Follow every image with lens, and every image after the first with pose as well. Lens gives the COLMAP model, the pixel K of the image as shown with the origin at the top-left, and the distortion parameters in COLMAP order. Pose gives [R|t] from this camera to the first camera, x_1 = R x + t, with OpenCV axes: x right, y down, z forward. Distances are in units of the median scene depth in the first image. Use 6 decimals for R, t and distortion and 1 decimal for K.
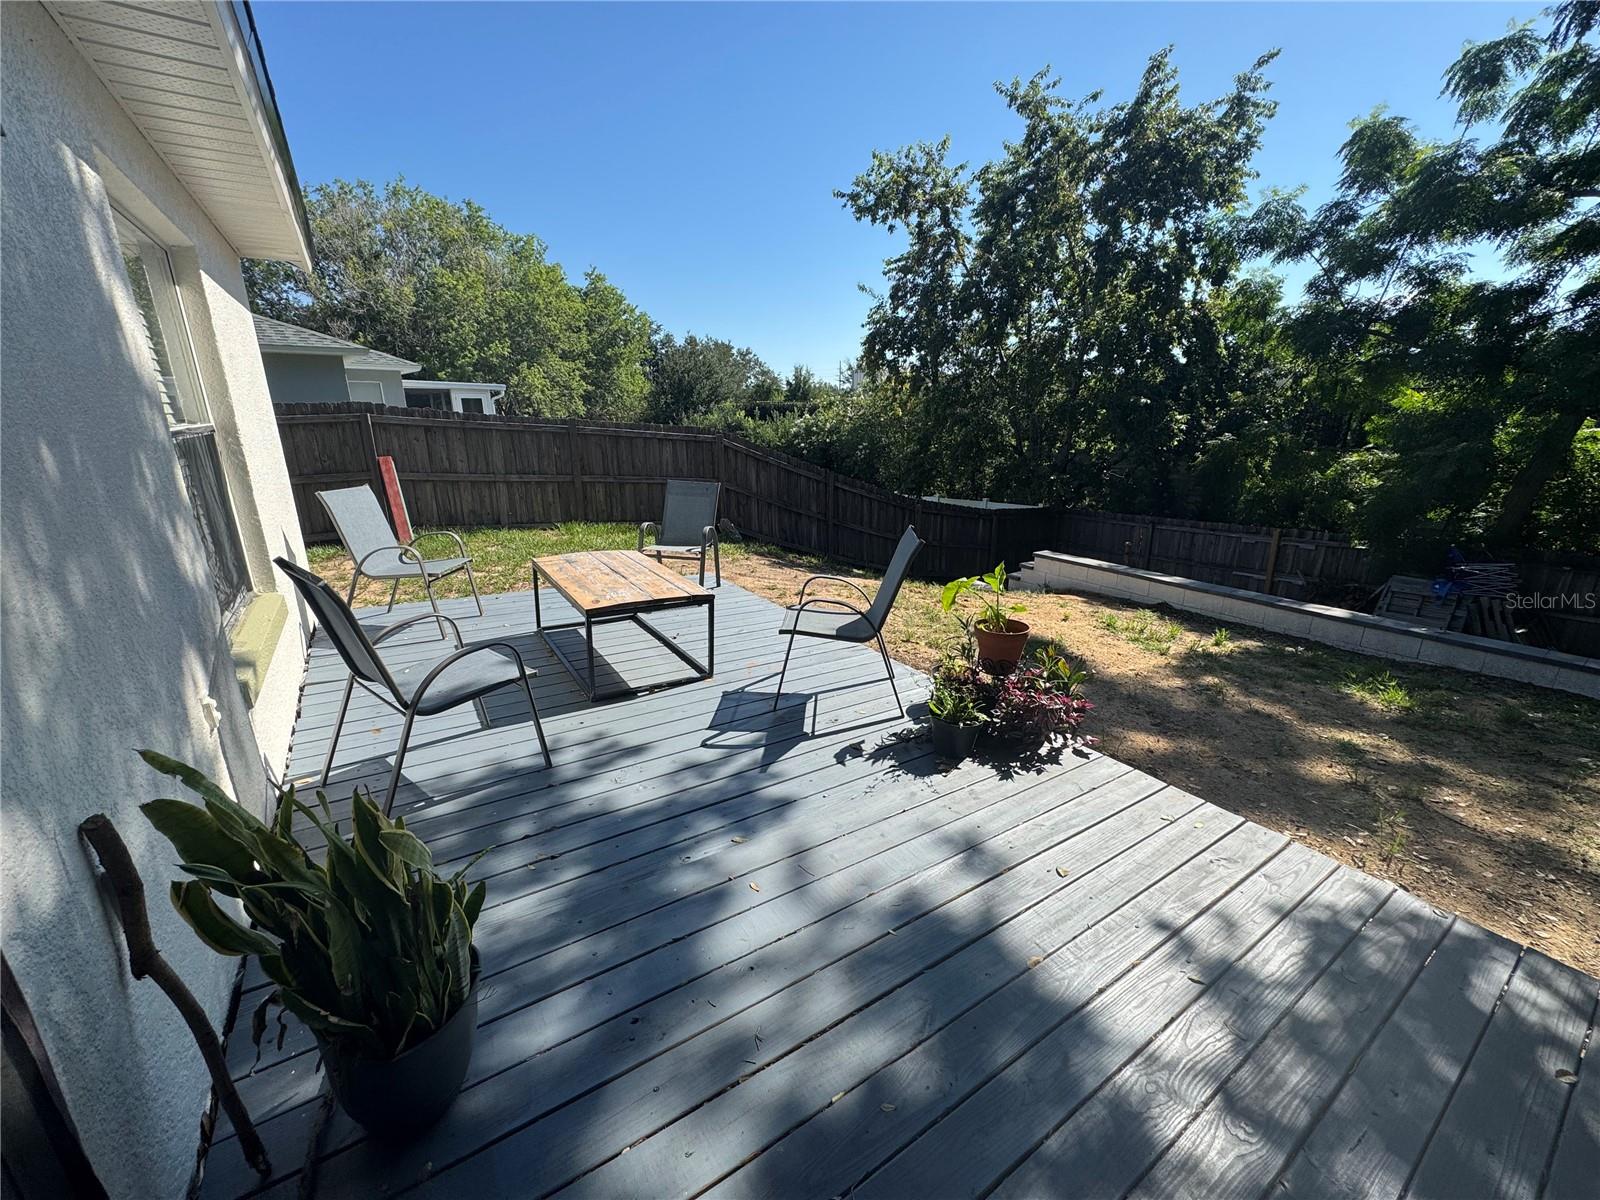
lens RADIAL K [[632.0, 0, 800.0], [0, 632.0, 600.0], [0, 0, 1]] dist [0.000324, -0.000076]
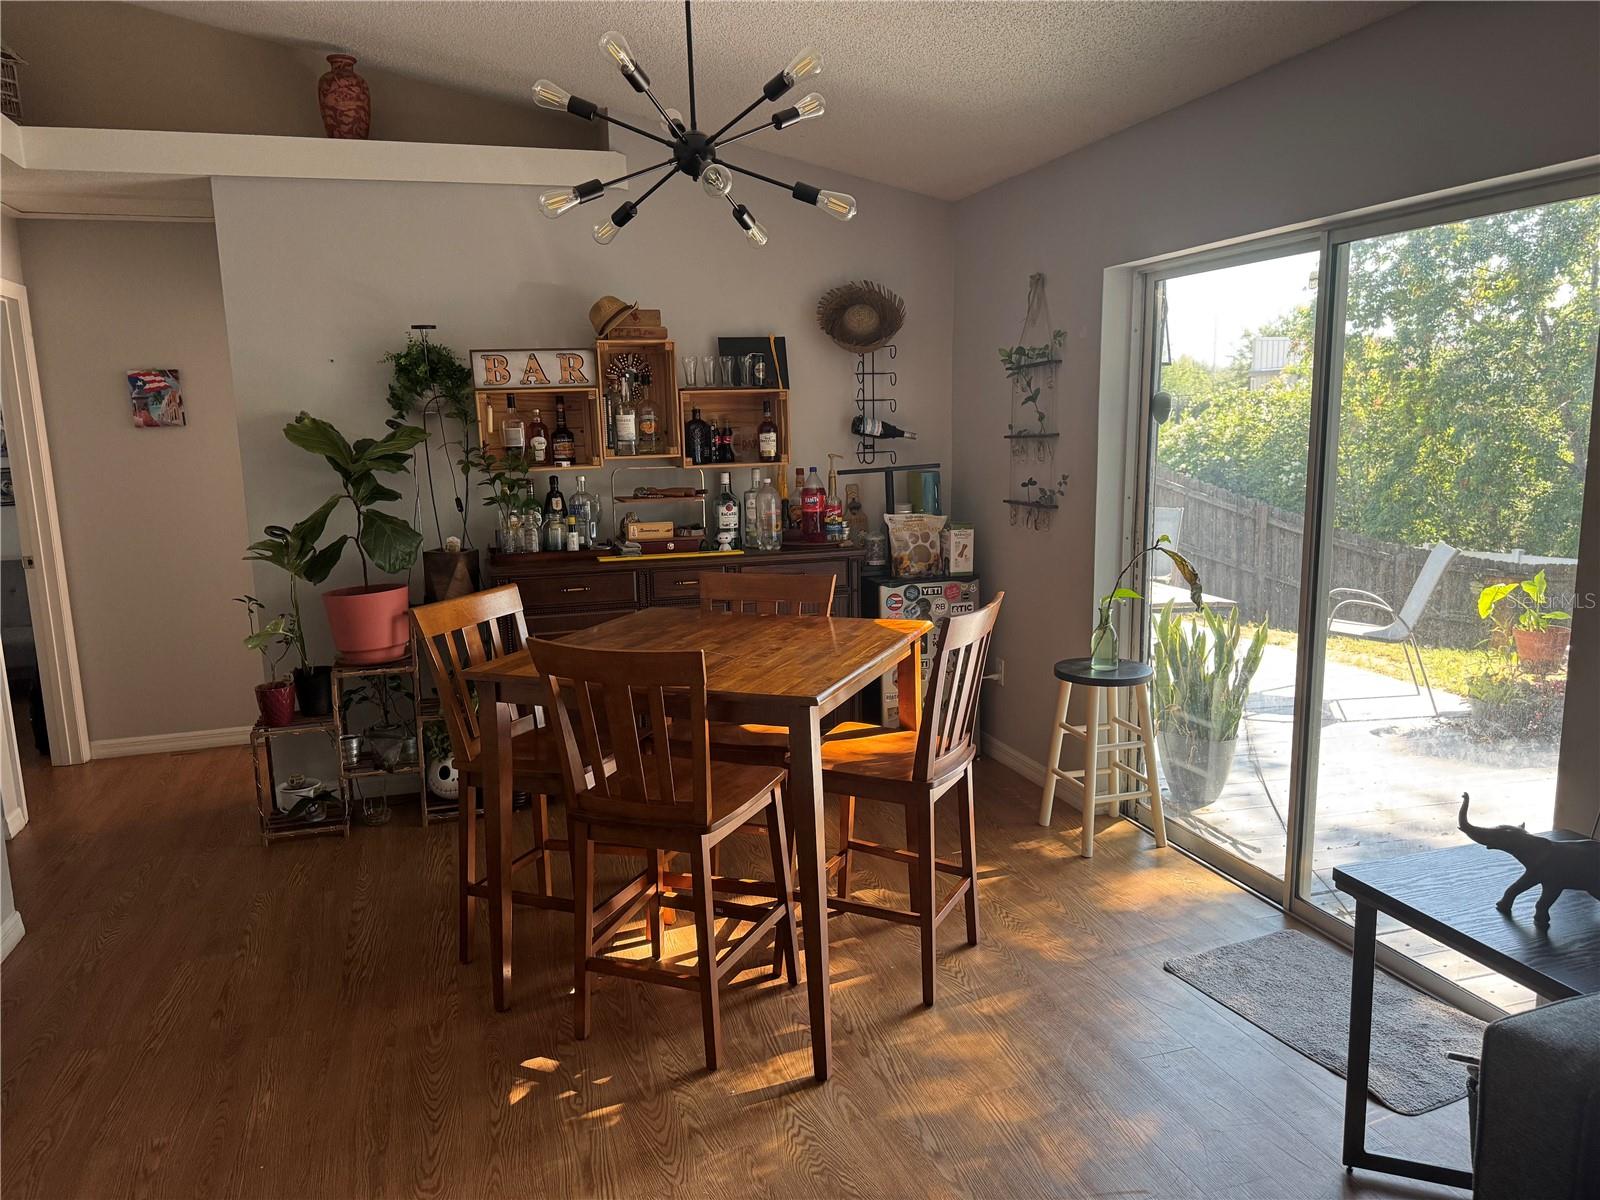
lens RADIAL K [[1129.4, 0, 800.0], [0, 1129.4, 600.0], [0, 0, 1]] dist [0.001975, -0.001451]
pose [[0.960185, 0.023754, -0.278353, -0.065531], [-0.058141, 0.991553, -0.115939, 0.054098], [0.273248, 0.127506, 0.953456, -0.216857]]
